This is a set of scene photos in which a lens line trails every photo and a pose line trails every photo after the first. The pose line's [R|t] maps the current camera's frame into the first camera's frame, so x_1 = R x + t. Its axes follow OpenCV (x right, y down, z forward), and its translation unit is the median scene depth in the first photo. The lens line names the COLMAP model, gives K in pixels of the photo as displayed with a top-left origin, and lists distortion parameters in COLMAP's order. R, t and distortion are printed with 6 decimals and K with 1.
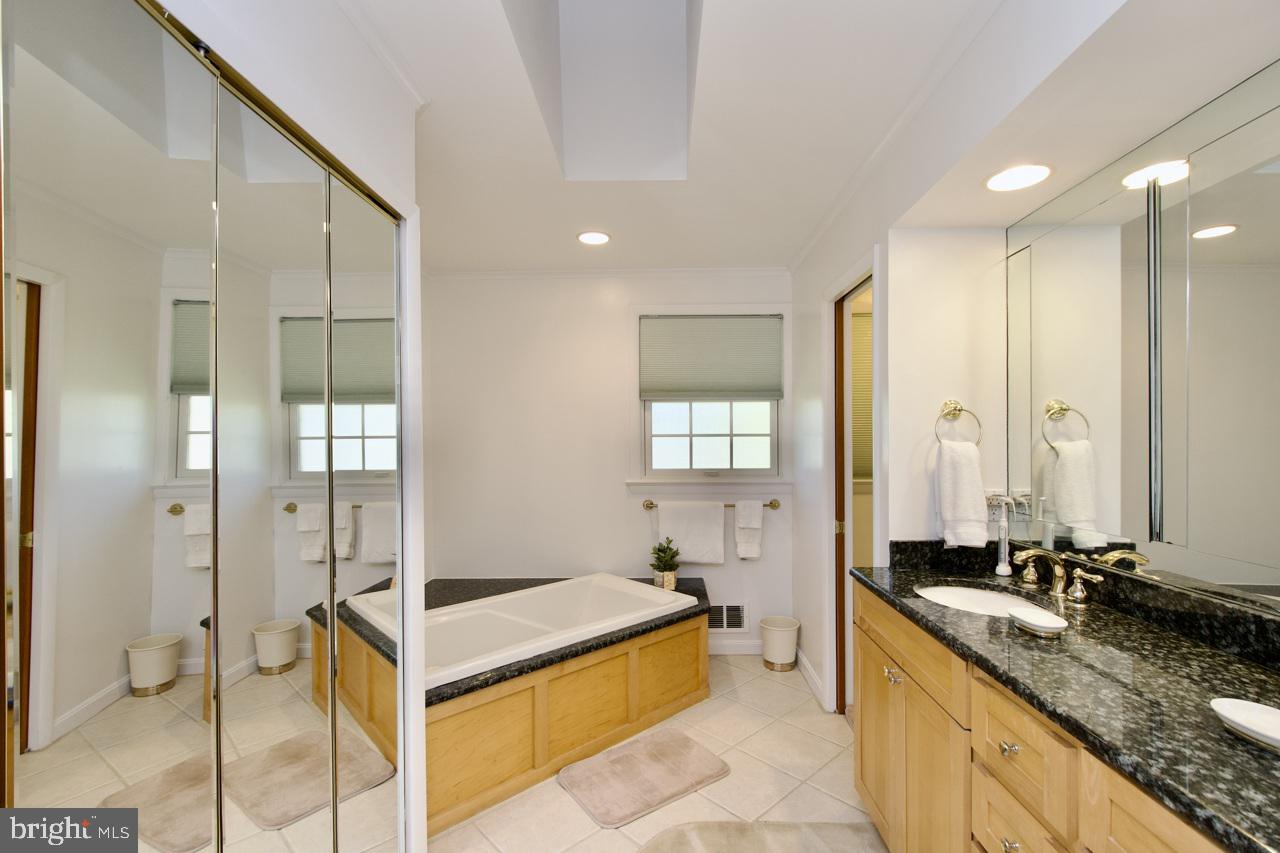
lens RADIAL K [[557.6, 0, 649.3], [0, 557.6, 443.8], [0, 0, 1]] dist [0.002391, -0.004827]
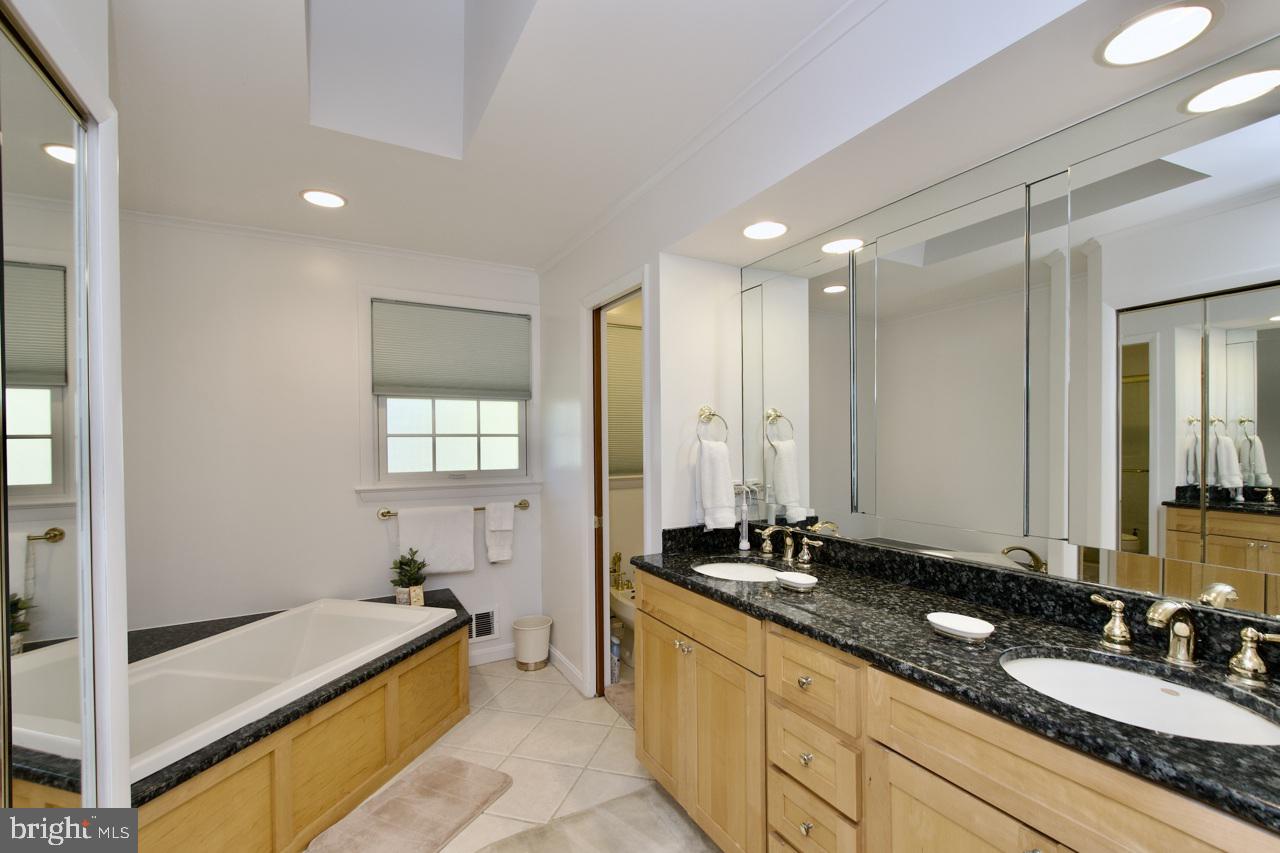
lens RADIAL K [[557.6, 0, 649.3], [0, 557.6, 443.8], [0, 0, 1]] dist [0.002391, -0.004827]
pose [[0.856505, -0.004651, 0.516118, -0.171321], [0.005054, 0.999987, 0.000624, 0.000119], [-0.516115, 0.002075, 0.856517, 0.049286]]
